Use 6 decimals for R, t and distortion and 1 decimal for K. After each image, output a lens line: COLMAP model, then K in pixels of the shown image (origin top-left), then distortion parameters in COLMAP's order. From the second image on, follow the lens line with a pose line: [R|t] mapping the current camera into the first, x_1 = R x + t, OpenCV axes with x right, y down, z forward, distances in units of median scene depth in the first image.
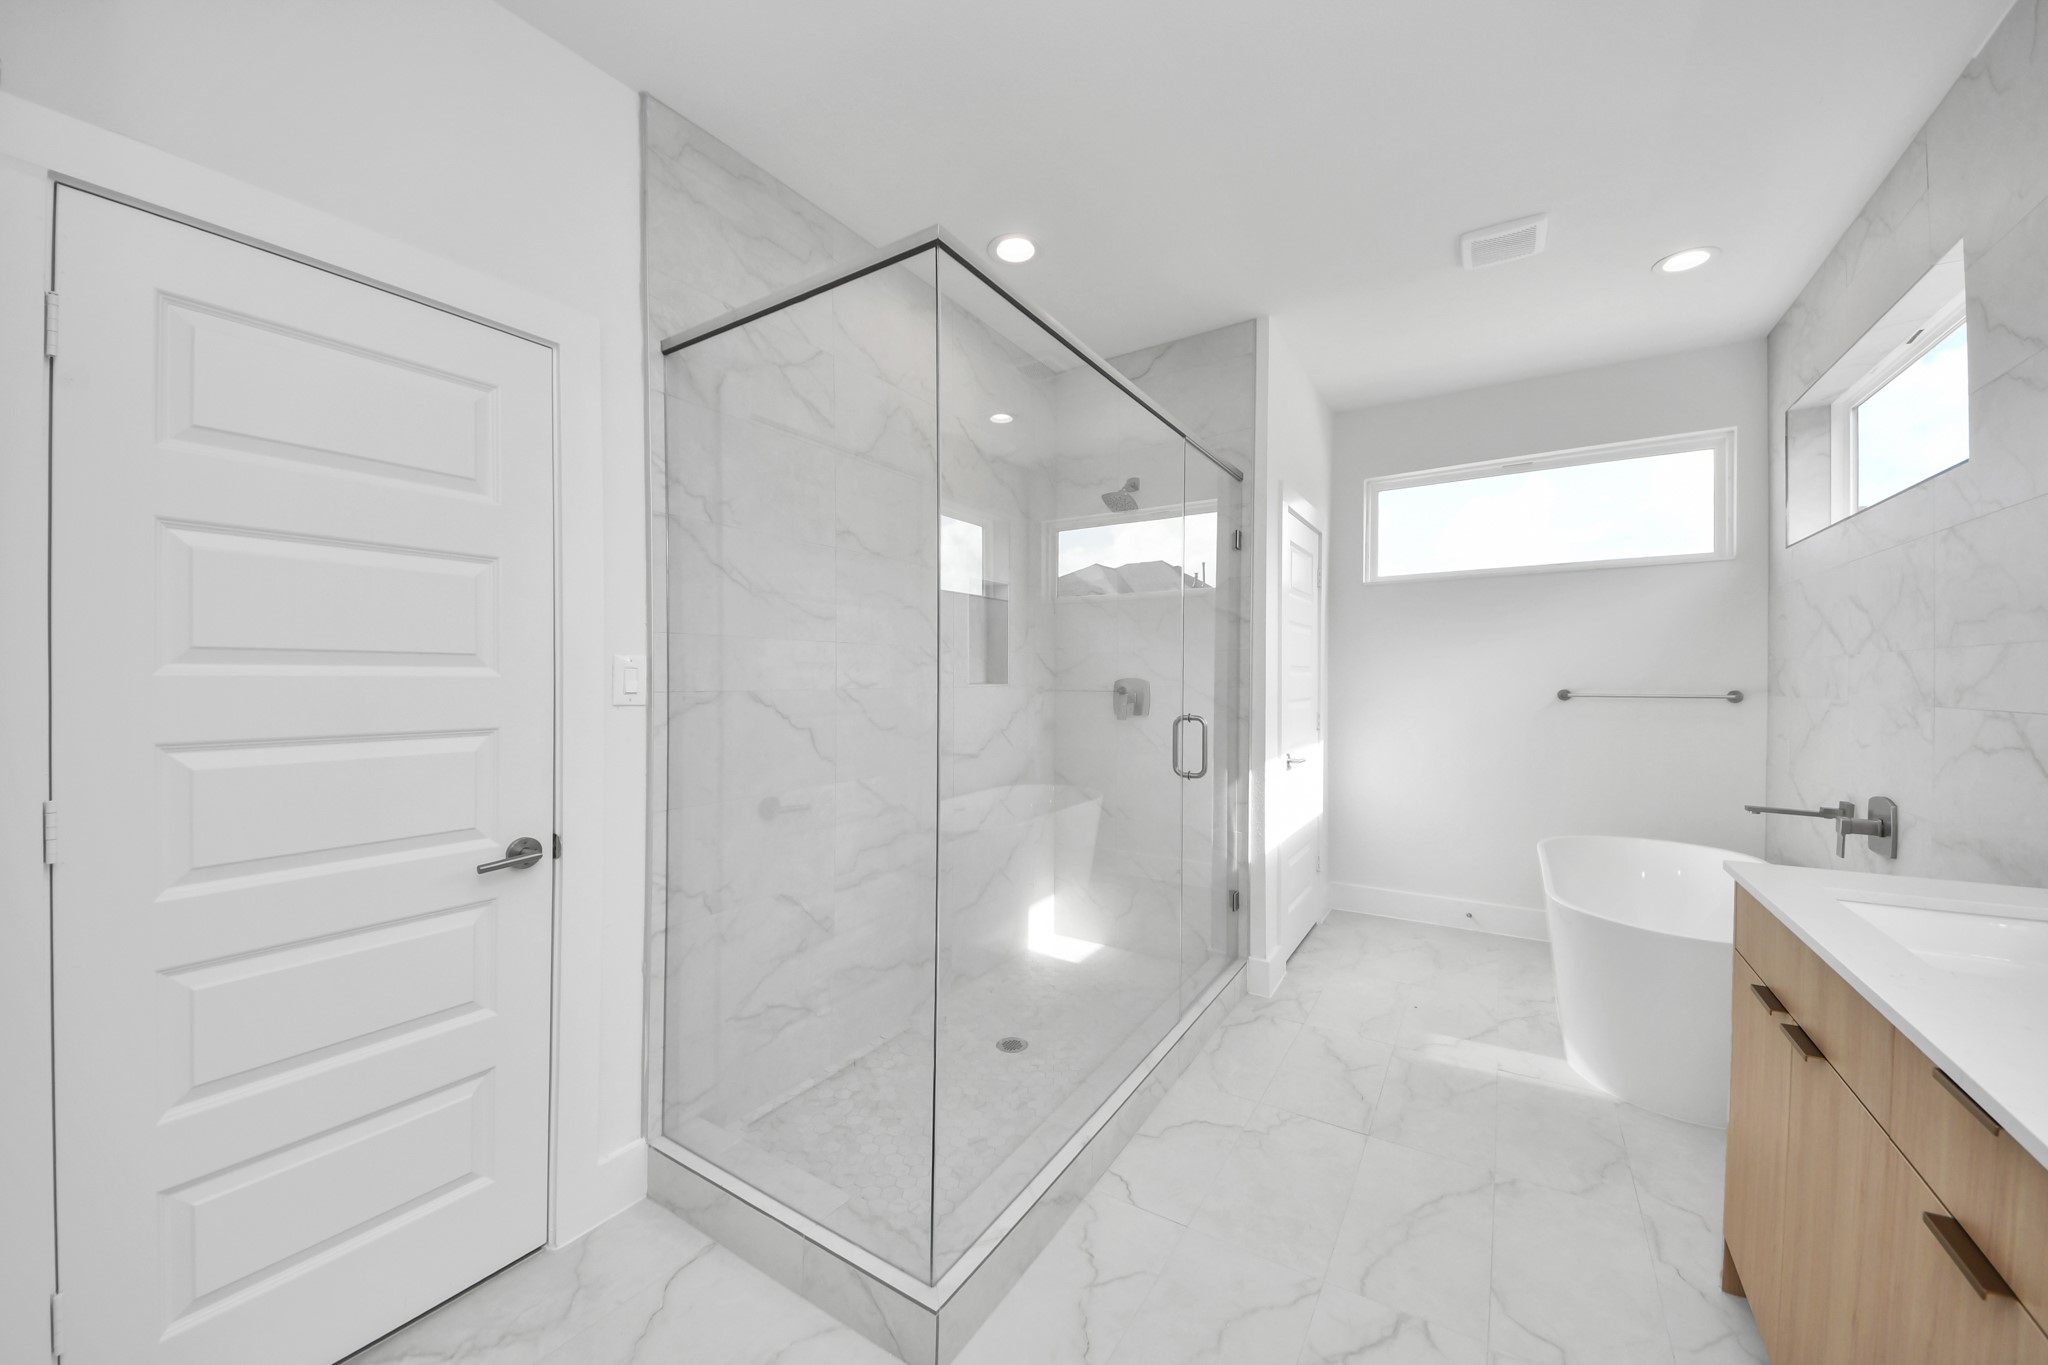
lens RADIAL K [[735.6, 0, 1023.0], [0, 735.6, 685.3], [0, 0, 1]] dist [0.024726, -0.018156]
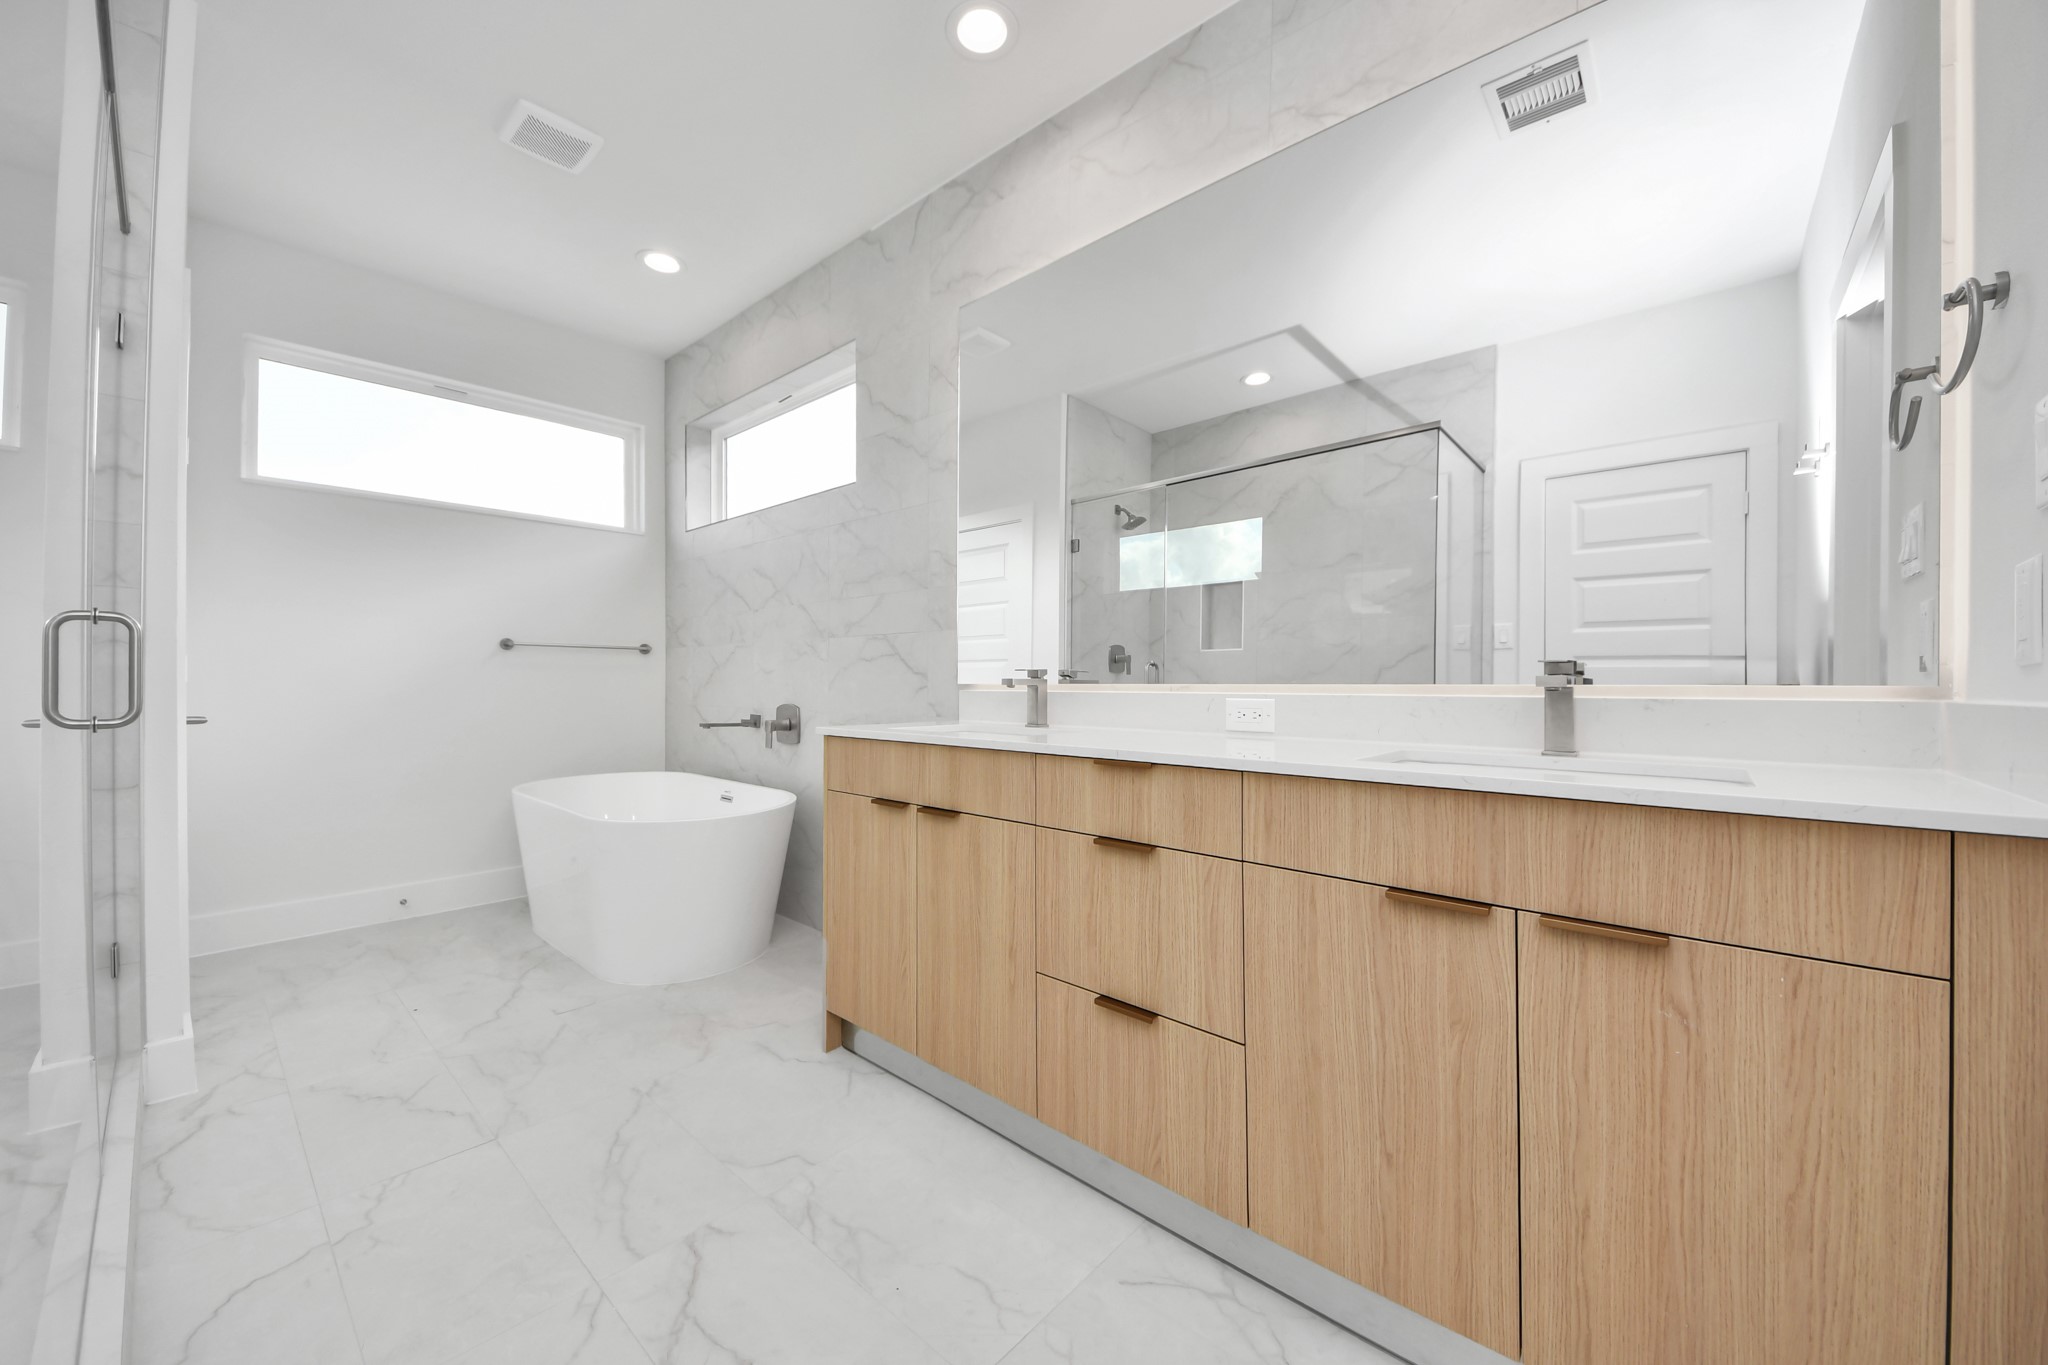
lens RADIAL K [[755.0, 0, 1010.8], [0, 755.0, 687.4], [0, 0, 1]] dist [0.026850, -0.020167]
pose [[0.162386, -0.001040, 0.986727, -0.177201], [0.003946, 0.999992, 0.000404, 0.086241], [-0.986719, 0.003828, 0.162389, 0.226655]]
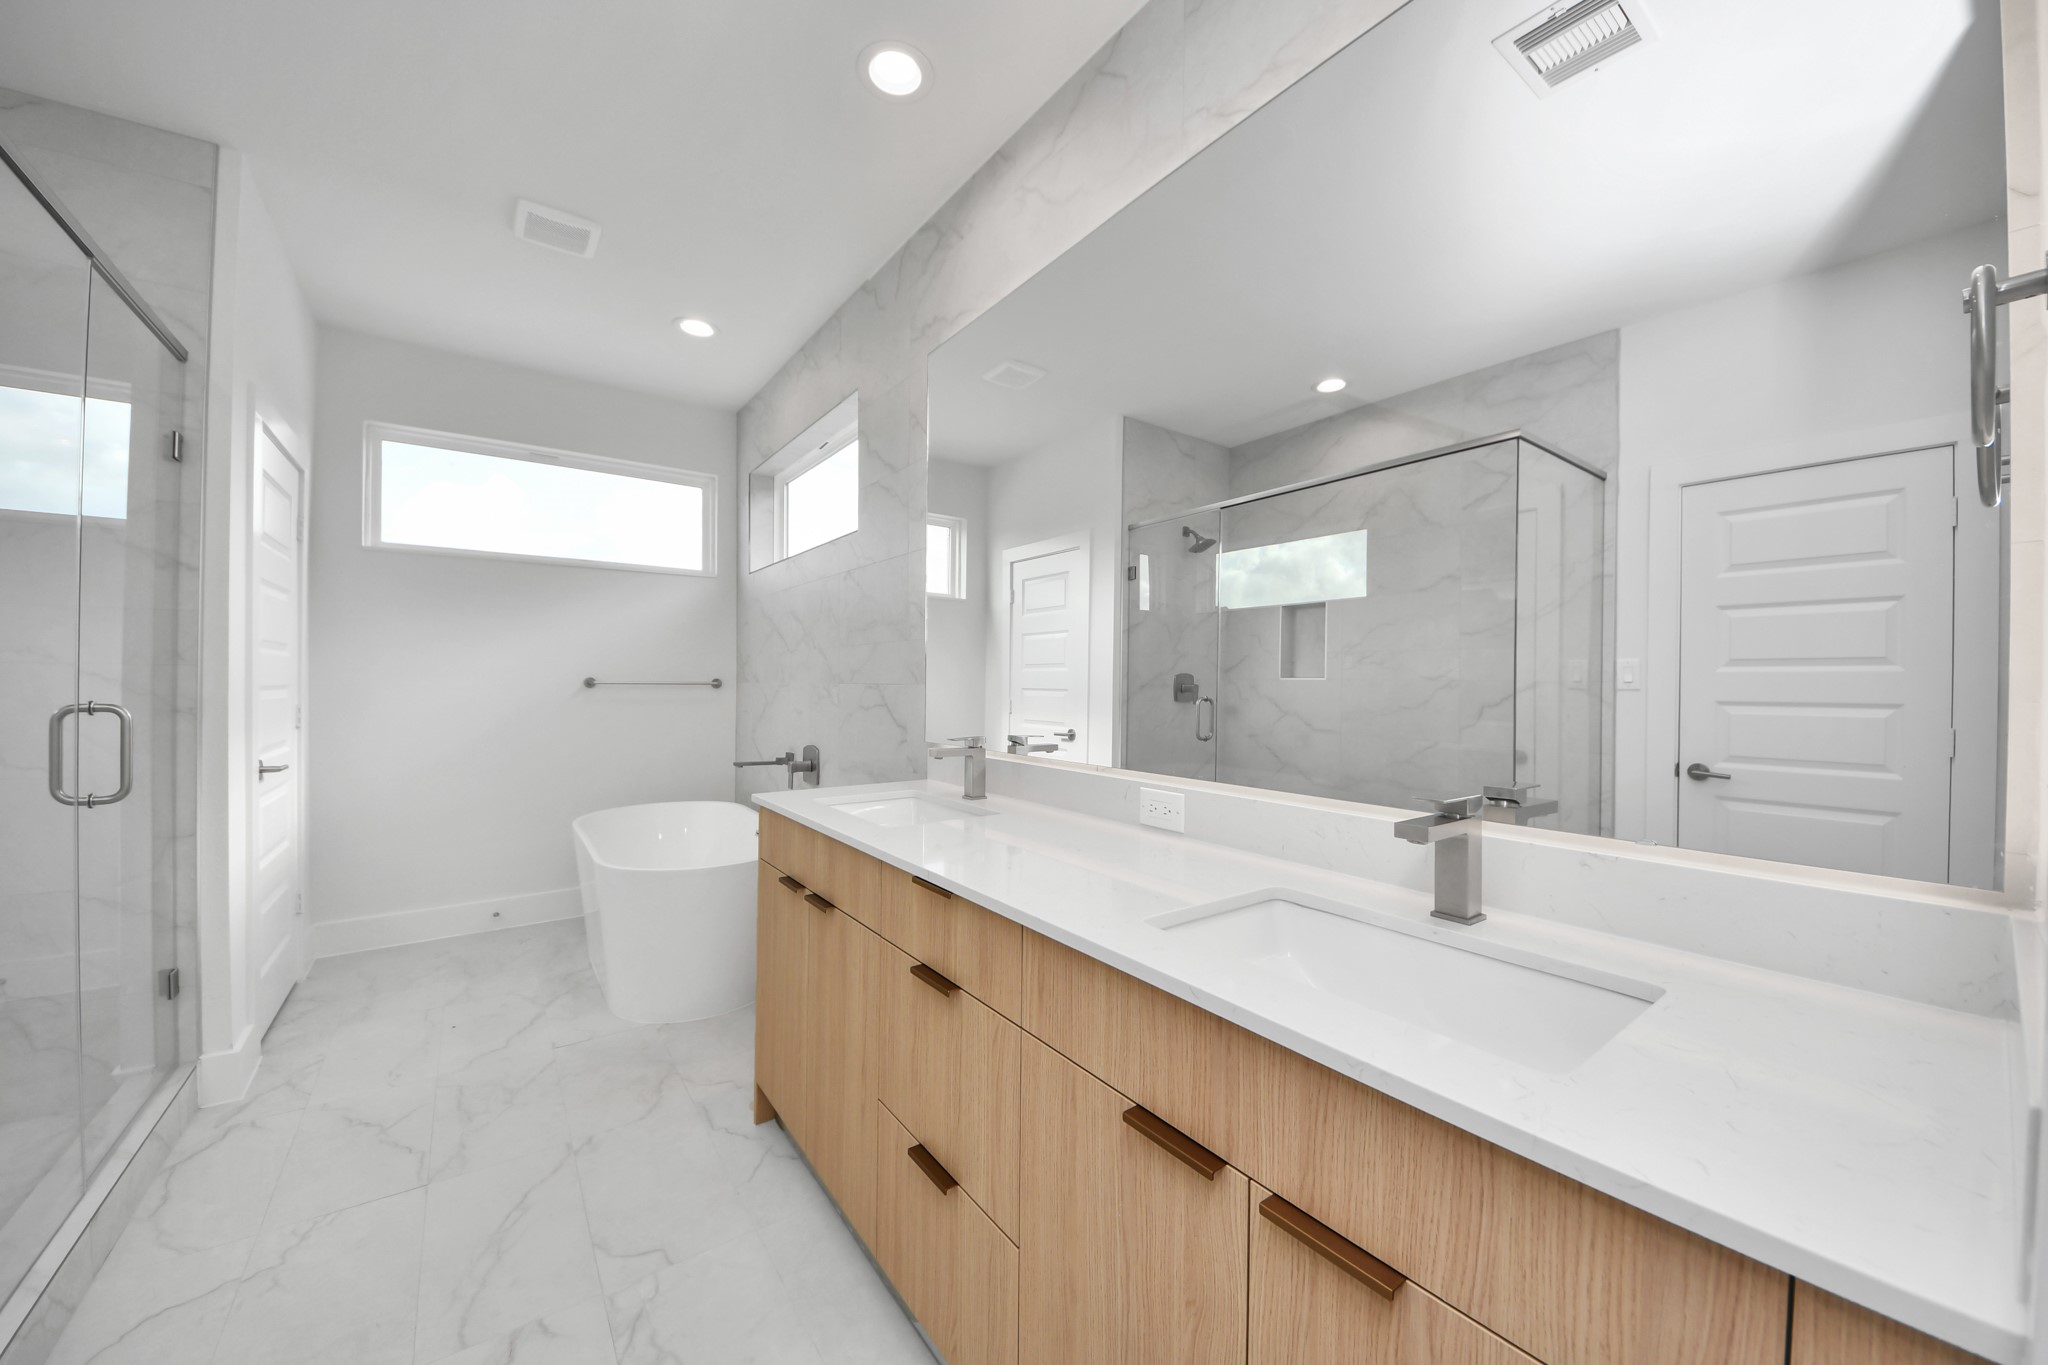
lens RADIAL K [[735.6, 0, 1023.0], [0, 735.6, 685.3], [0, 0, 1]] dist [0.024726, -0.018156]
pose [[0.355647, 0.001277, 0.934620, -0.061954], [-0.000557, 0.999999, -0.001154, 0.022064], [-0.934620, -0.000110, 0.355647, 0.040772]]
